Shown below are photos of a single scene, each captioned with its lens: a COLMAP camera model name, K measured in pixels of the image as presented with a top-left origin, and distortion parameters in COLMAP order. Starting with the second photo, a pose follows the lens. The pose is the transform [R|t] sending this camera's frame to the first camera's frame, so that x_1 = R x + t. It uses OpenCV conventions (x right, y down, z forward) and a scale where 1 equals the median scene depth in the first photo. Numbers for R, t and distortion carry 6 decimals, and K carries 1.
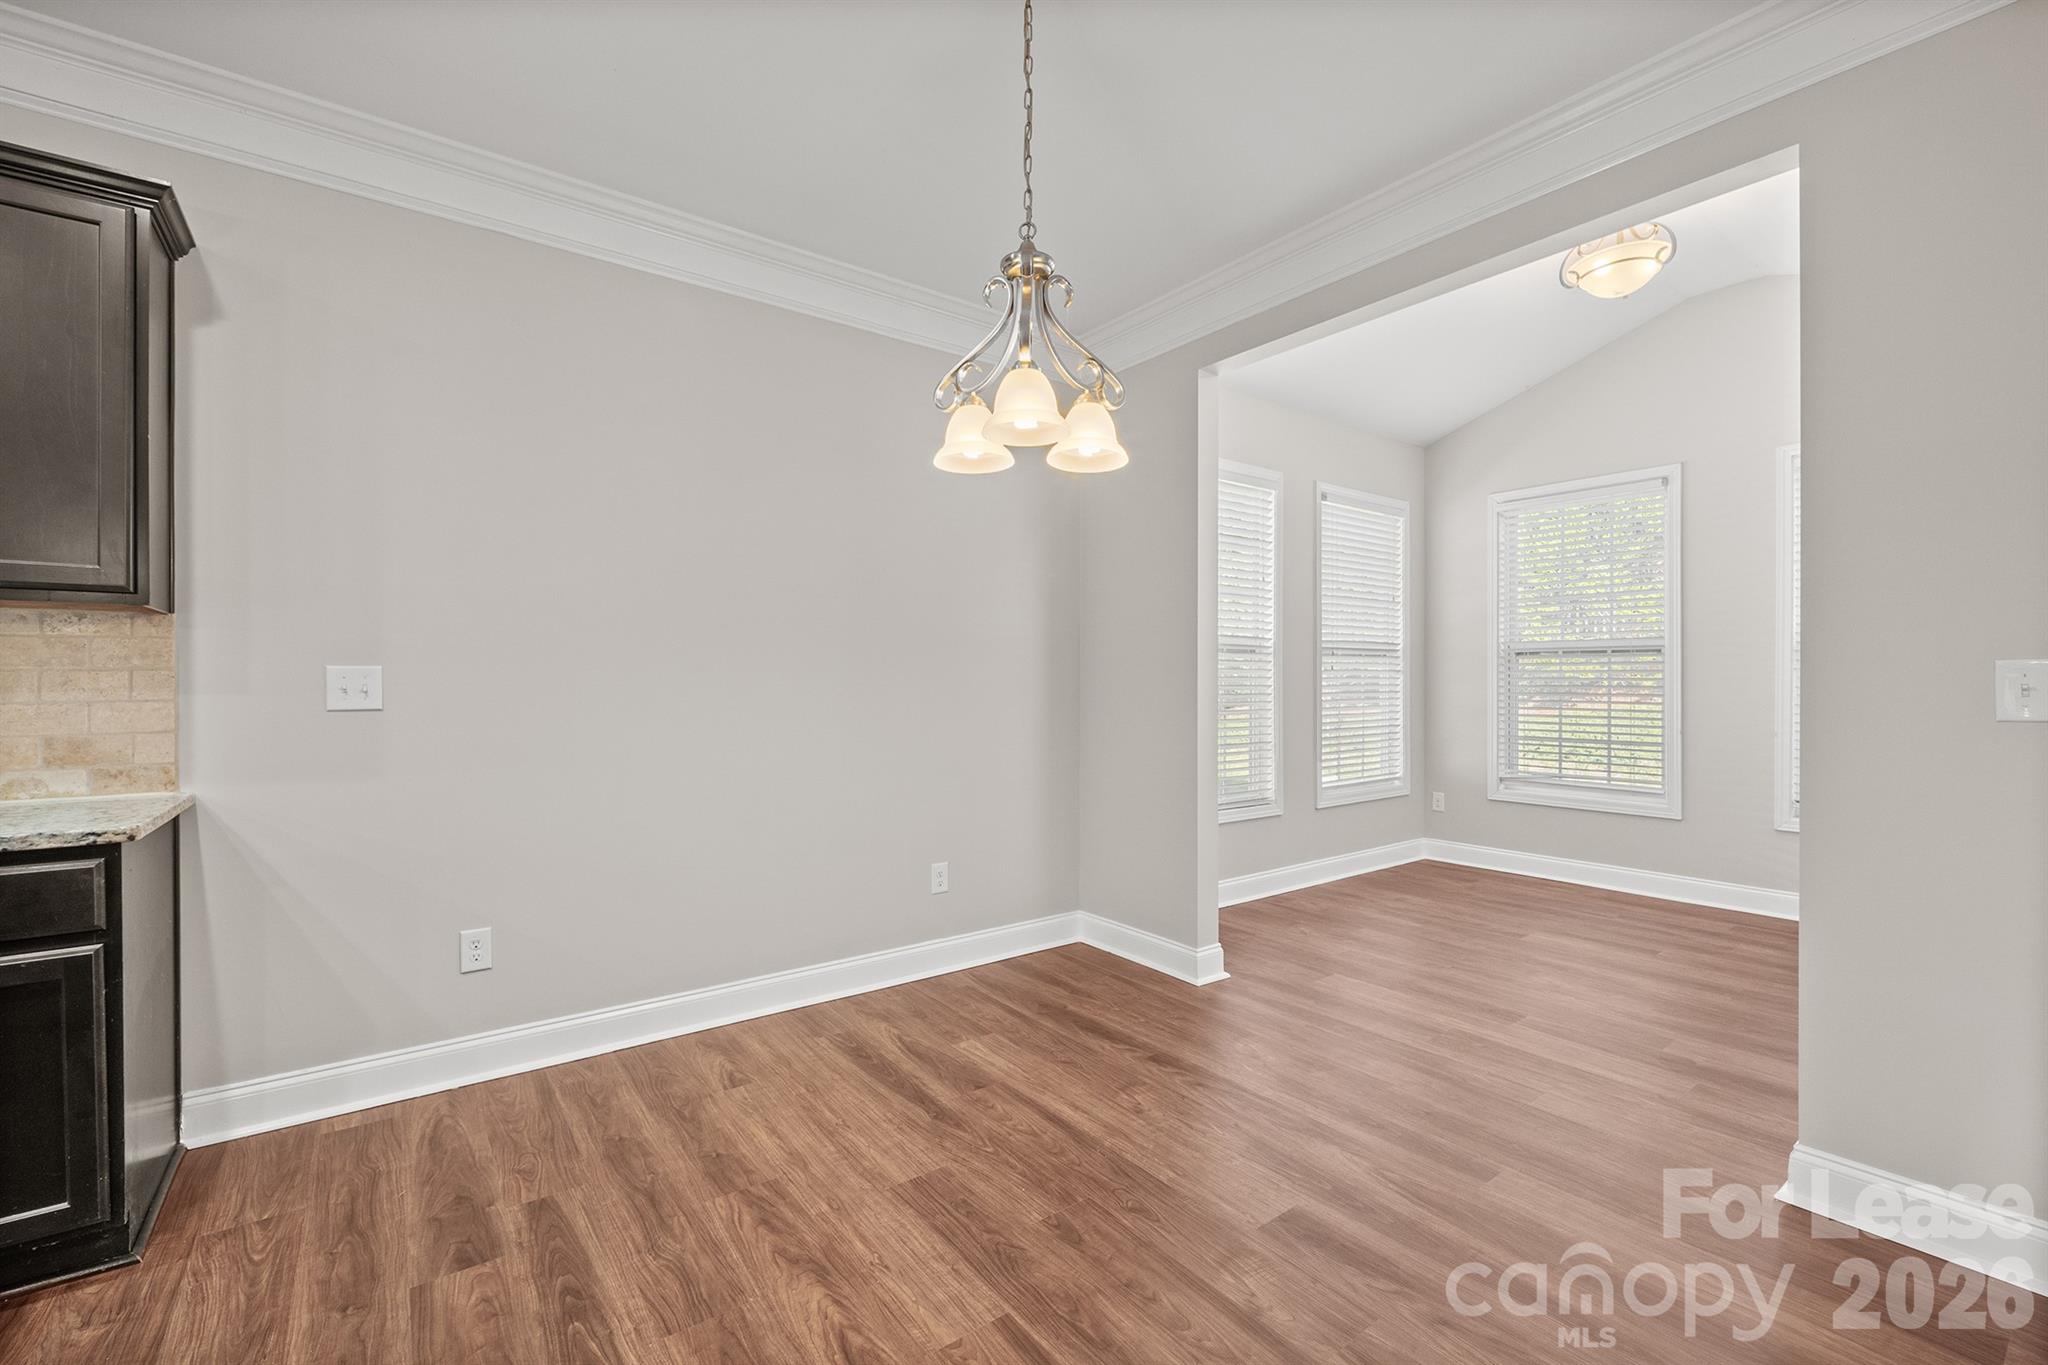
lens RADIAL K [[863.5, 0, 1033.9], [0, 863.5, 687.1], [0, 0, 1]] dist [-0.008529, 0.000198]
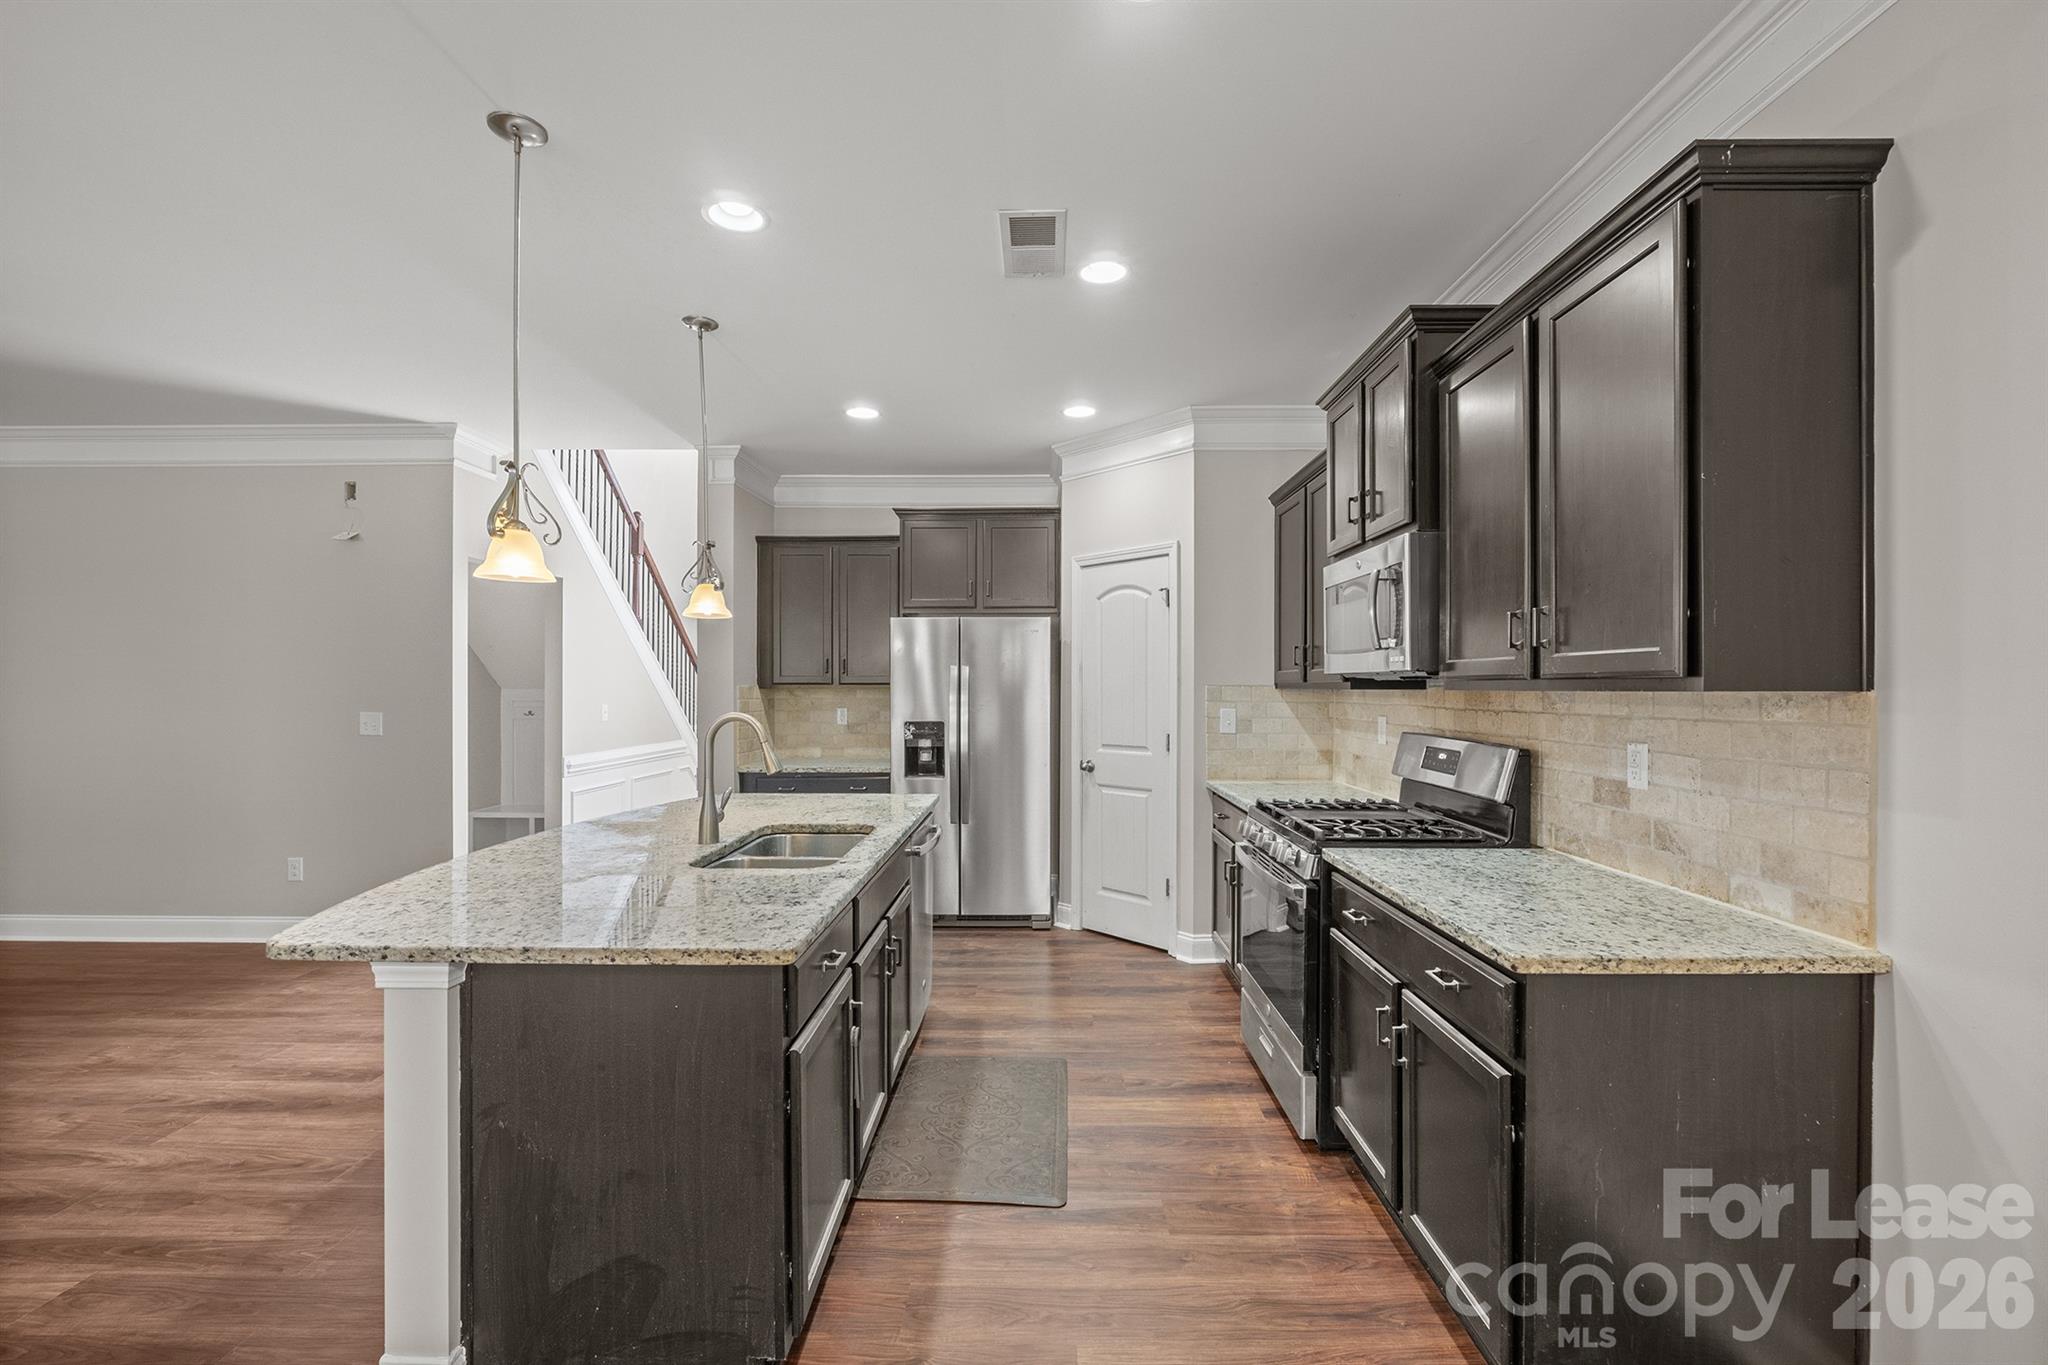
lens RADIAL K [[863.5, 0, 1028.1], [0, 863.5, 682.5], [0, 0, 1]] dist [-0.008529, 0.000198]
pose [[-0.617630, -0.005440, -0.786450, -0.032717], [-0.004096, 0.999985, -0.003700, -0.082804], [0.786458, 0.000936, -0.617643, 0.844186]]
